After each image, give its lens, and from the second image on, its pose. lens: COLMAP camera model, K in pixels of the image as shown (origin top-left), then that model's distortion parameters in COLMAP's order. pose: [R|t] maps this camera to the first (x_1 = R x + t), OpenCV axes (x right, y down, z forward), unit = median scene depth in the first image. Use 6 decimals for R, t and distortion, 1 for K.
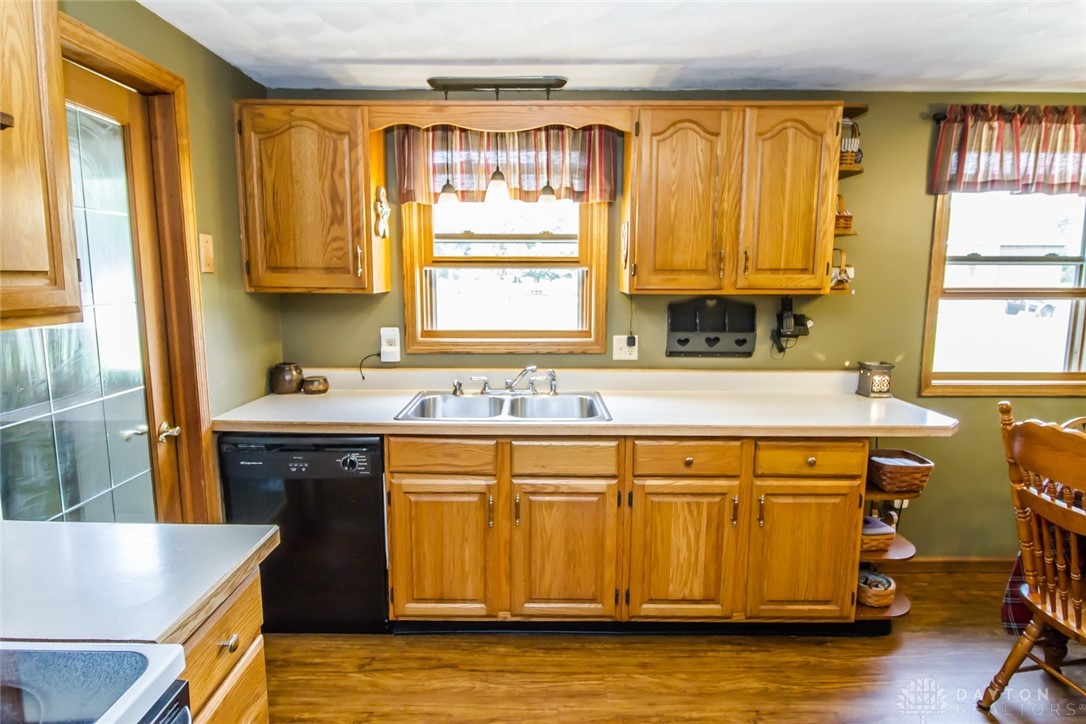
lens RADIAL K [[615.7, 0, 540.5], [0, 615.7, 357.5], [0, 0, 1]] dist [0.005738, -0.001865]
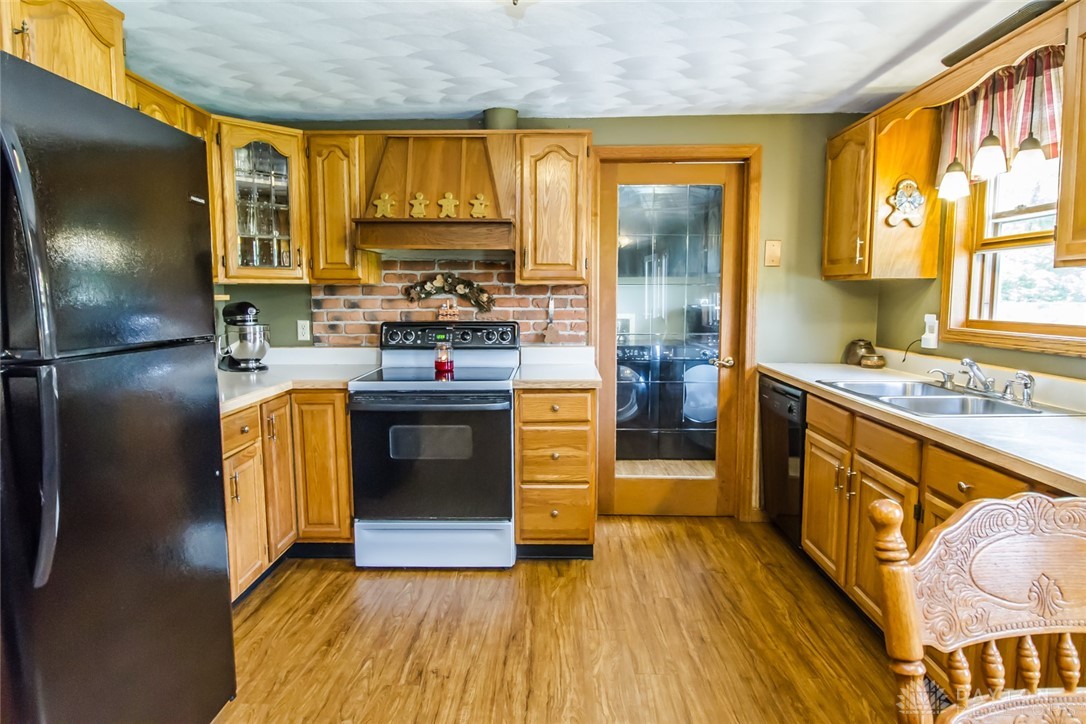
lens RADIAL K [[615.7, 0, 541.4], [0, 615.7, 360.3], [0, 0, 1]] dist [0.005738, -0.001865]
pose [[-0.029254, 0.100811, -0.994475, 0.842646], [-0.128592, 0.986254, 0.103761, 0.003384], [0.991266, 0.130917, -0.015888, 0.418094]]
